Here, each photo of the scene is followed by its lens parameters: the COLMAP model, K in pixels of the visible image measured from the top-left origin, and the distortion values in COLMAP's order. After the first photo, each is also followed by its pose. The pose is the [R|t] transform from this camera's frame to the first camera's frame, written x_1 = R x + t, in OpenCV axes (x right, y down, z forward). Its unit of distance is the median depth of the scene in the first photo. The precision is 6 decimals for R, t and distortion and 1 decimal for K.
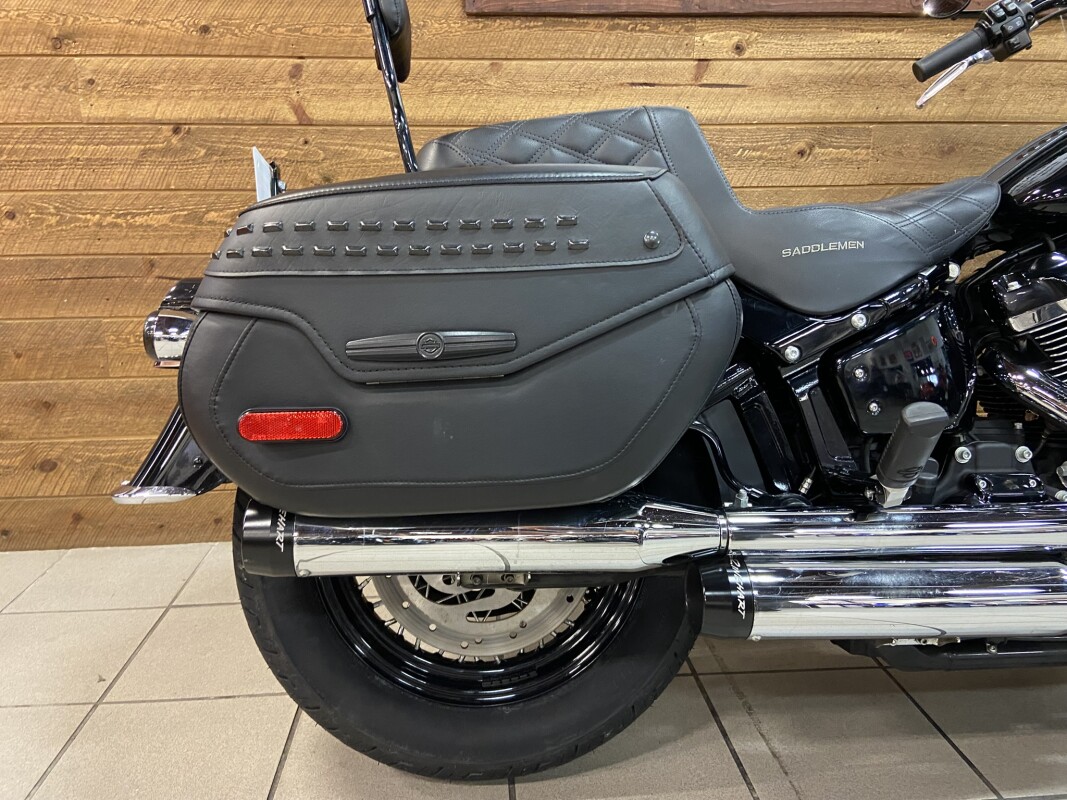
lens RADIAL K [[807.0, 0, 523.3], [0, 807.0, 393.1], [0, 0, 1]] dist [0.088436, -0.115232]
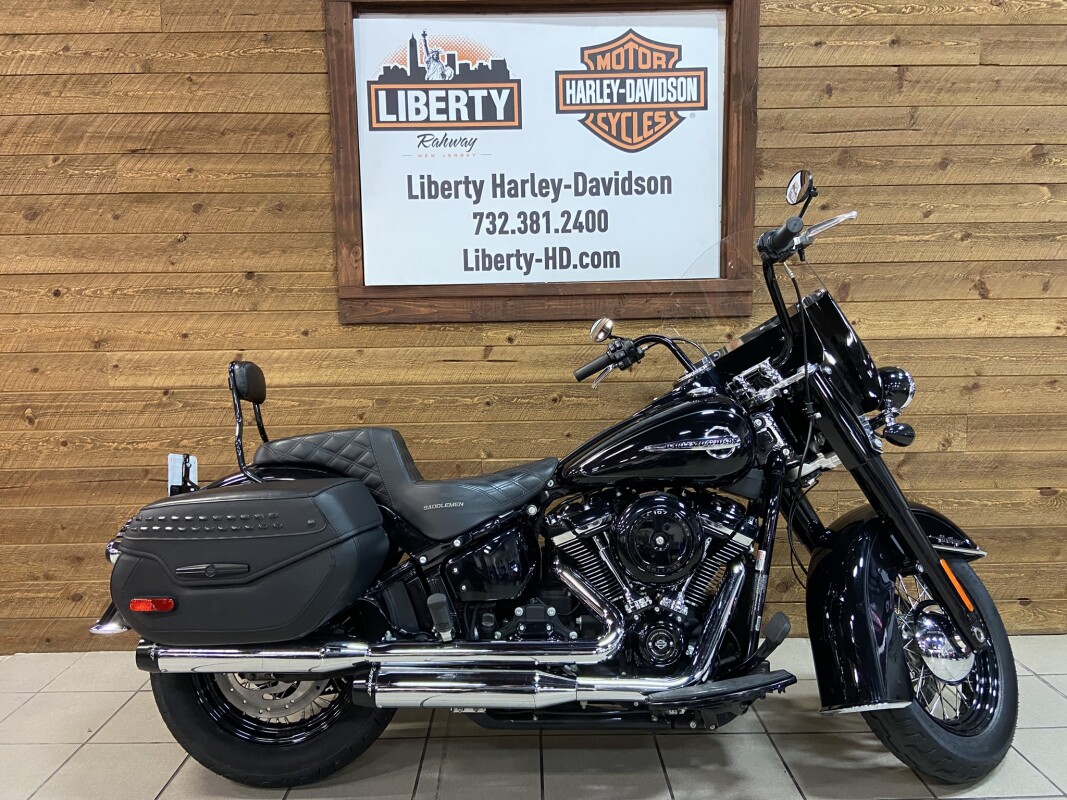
lens RADIAL K [[807.0, 0, 537.9], [0, 807.0, 392.7], [0, 0, 1]] dist [0.088436, -0.115232]
pose [[0.998112, -0.000601, -0.061424, 0.426994], [-0.006642, 0.993033, -0.117653, -0.130621], [0.061067, 0.117839, 0.991153, -0.589352]]
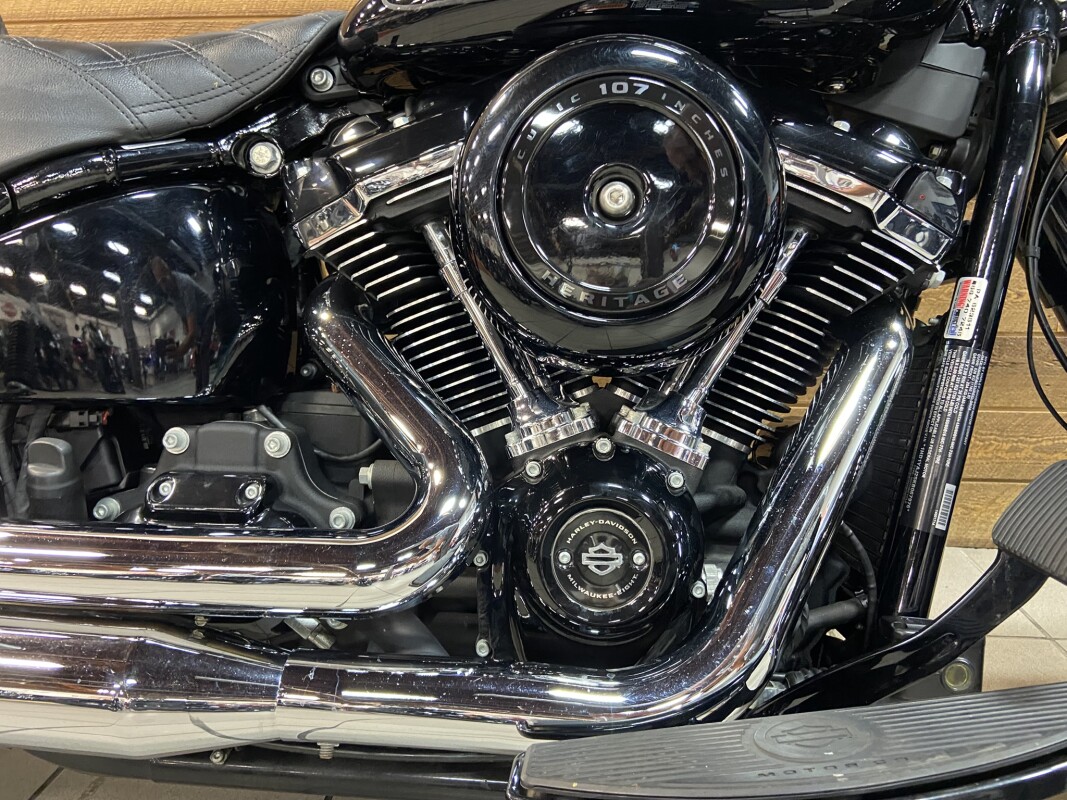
lens RADIAL K [[807.0, 0, 532.6], [0, 807.0, 408.2], [0, 0, 1]] dist [0.088436, -0.115232]
pose [[0.988347, 0.042658, -0.146117, 0.546180], [-0.038288, 0.998735, 0.032589, 0.013858], [0.147323, -0.026615, 0.988730, 0.270180]]
